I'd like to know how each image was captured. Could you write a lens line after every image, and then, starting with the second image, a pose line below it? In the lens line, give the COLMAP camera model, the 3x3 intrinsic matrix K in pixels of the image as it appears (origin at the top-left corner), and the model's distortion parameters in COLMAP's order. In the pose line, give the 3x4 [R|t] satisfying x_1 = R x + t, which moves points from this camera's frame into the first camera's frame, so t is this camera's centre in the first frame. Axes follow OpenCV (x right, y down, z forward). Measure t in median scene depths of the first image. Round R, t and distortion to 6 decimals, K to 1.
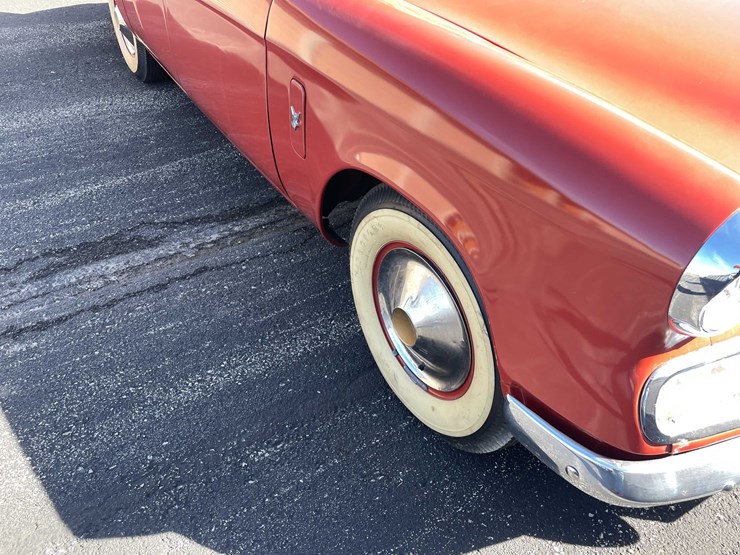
lens RADIAL K [[623.5, 0, 367.7], [0, 623.5, 275.6], [0, 0, 1]] dist [0.051145, -0.048222]
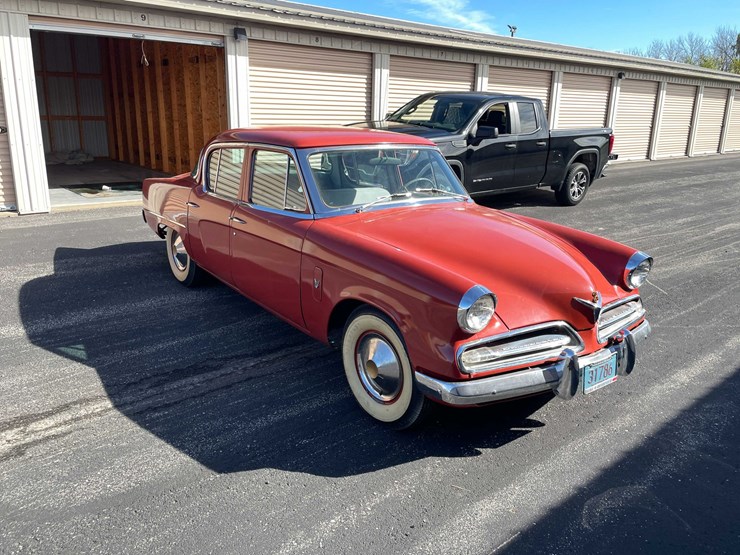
lens RADIAL K [[591.6, 0, 373.3], [0, 591.6, 269.8], [0, 0, 1]] dist [0.071918, -0.076712]
pose [[0.992704, -0.023781, 0.118208, -0.107772], [0.063619, 0.936095, -0.345945, 0.293519], [-0.102427, 0.350941, 0.930779, -0.663307]]
